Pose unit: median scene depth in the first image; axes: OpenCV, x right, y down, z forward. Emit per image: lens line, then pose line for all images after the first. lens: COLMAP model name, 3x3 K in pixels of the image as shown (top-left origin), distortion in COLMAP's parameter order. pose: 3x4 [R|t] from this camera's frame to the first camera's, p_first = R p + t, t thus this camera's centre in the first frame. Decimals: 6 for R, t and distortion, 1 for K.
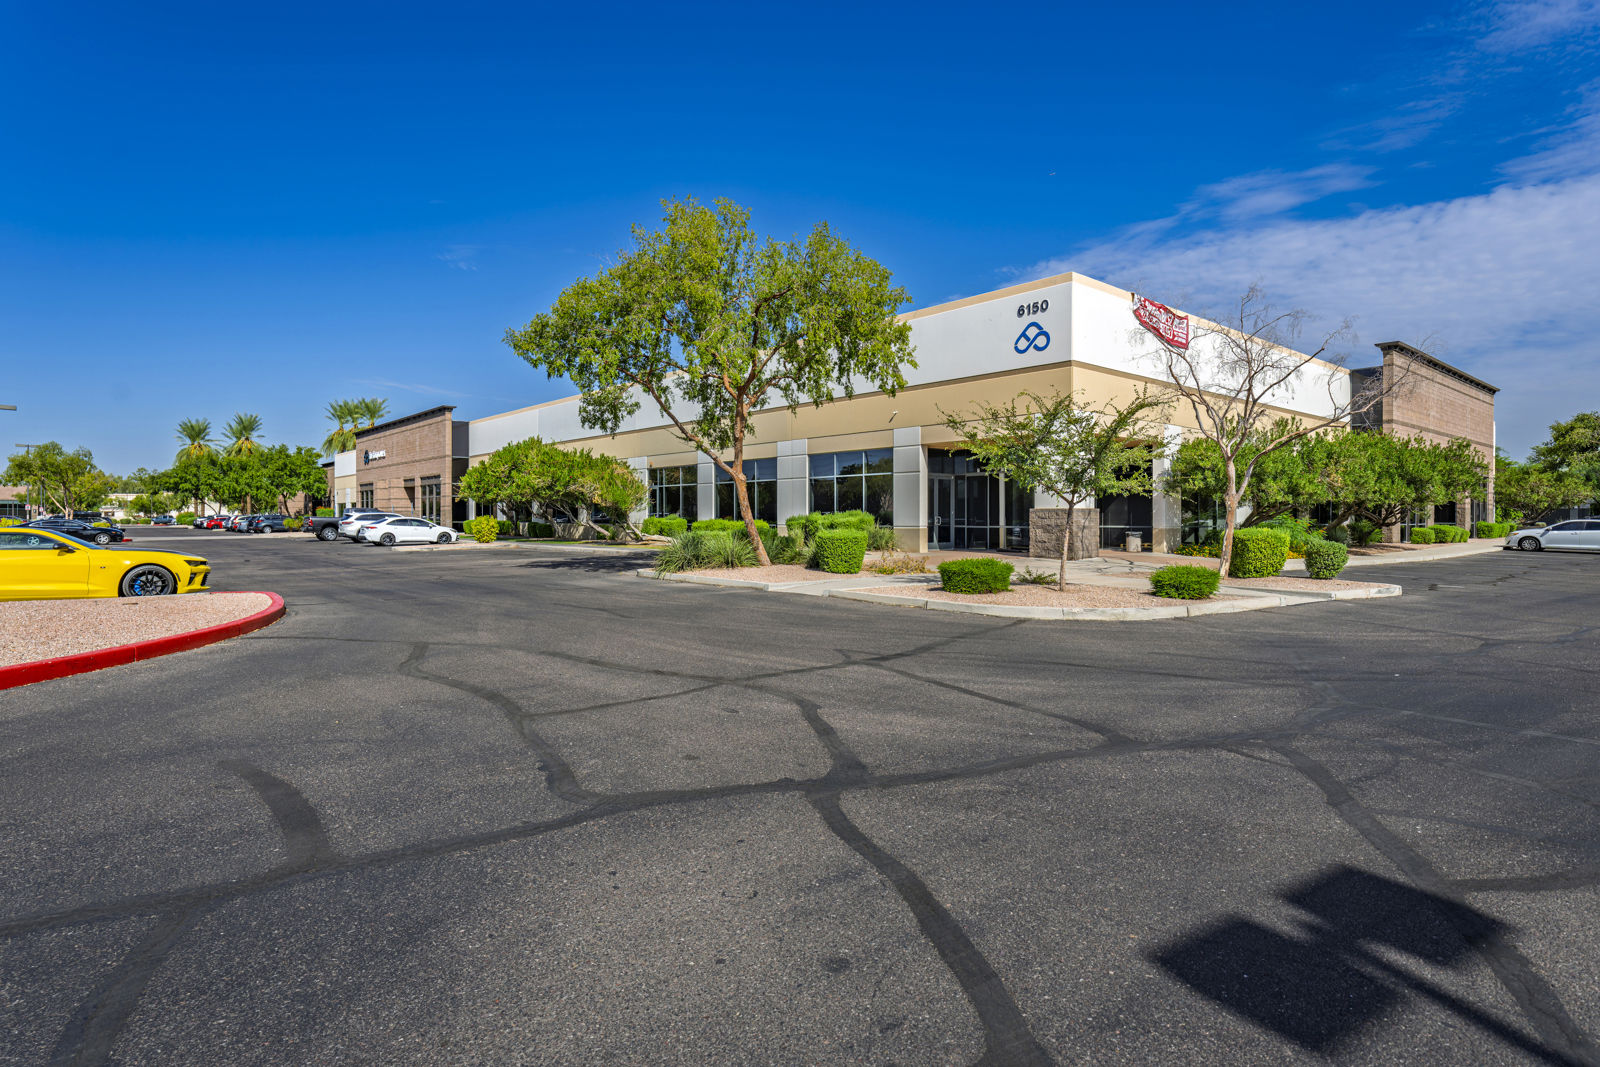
lens RADIAL K [[840.7, 0, 800.0], [0, 840.7, 533.5], [0, 0, 1]] dist [0.027840, -0.000084]
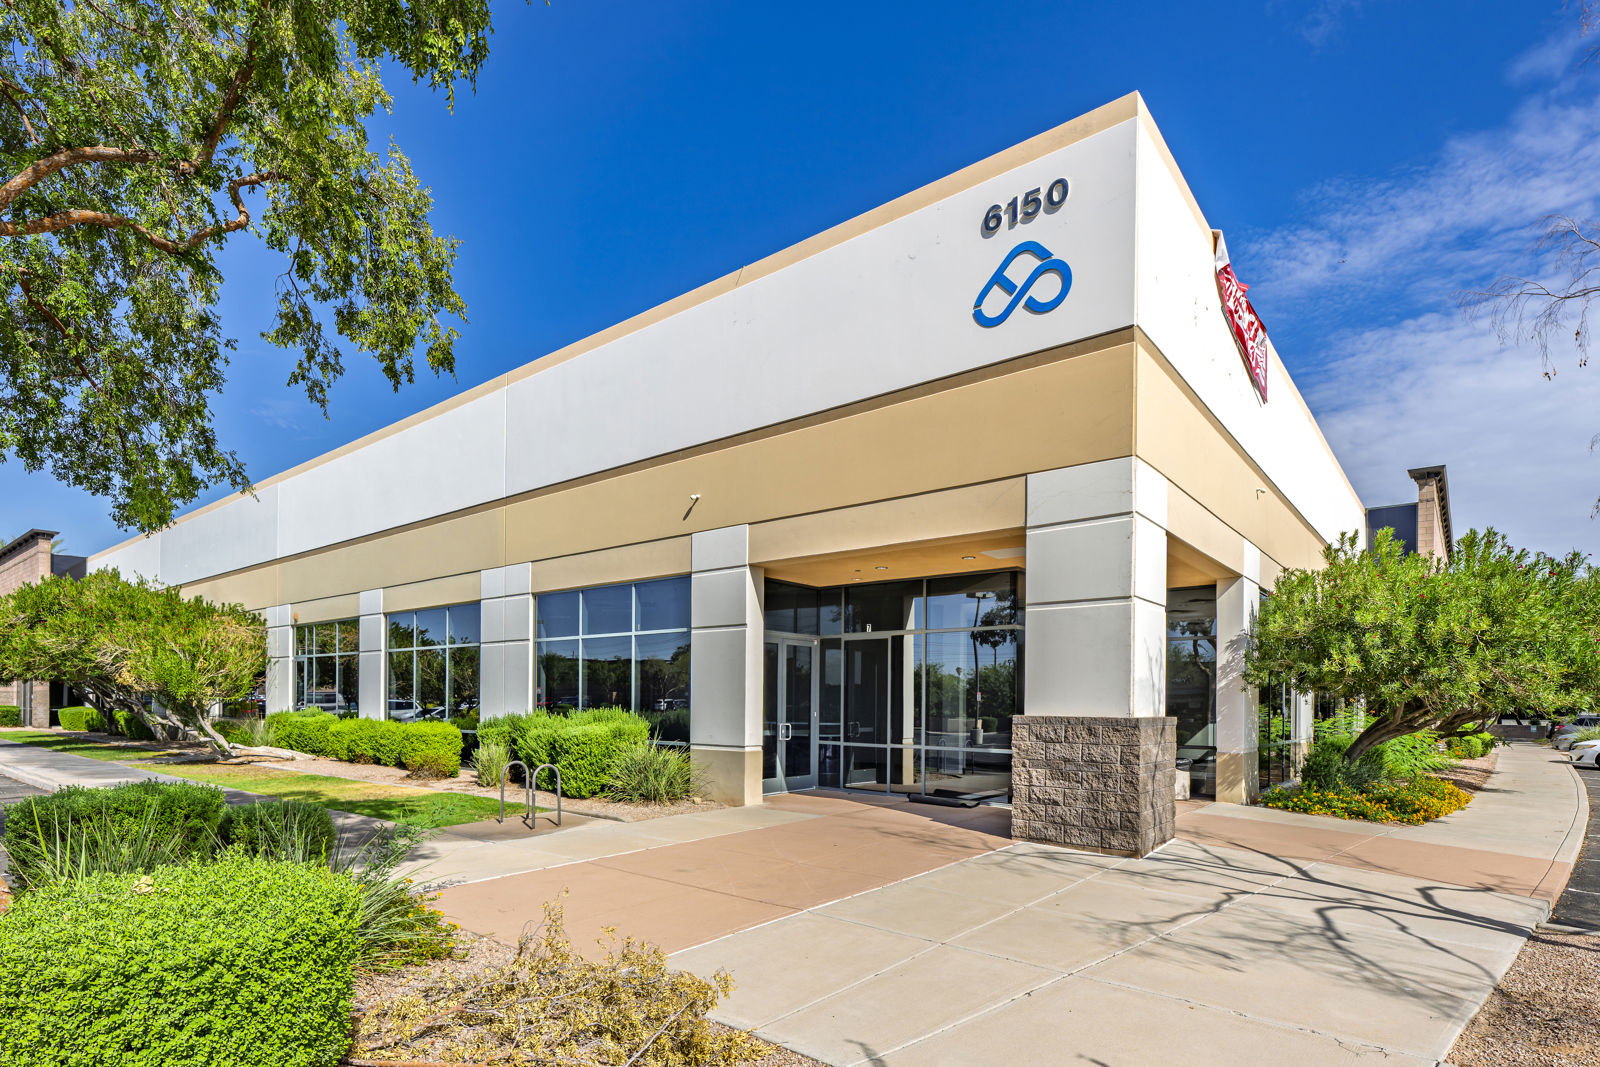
lens RADIAL K [[814.6, 0, 796.0], [0, 814.6, 588.9], [0, 0, 1]] dist [-0.001500, -0.000288]
pose [[0.984940, 0.033236, 0.169673, 0.088161], [-0.006661, 0.987916, -0.154848, -0.023712], [-0.172770, 0.151386, 0.973259, 0.532794]]
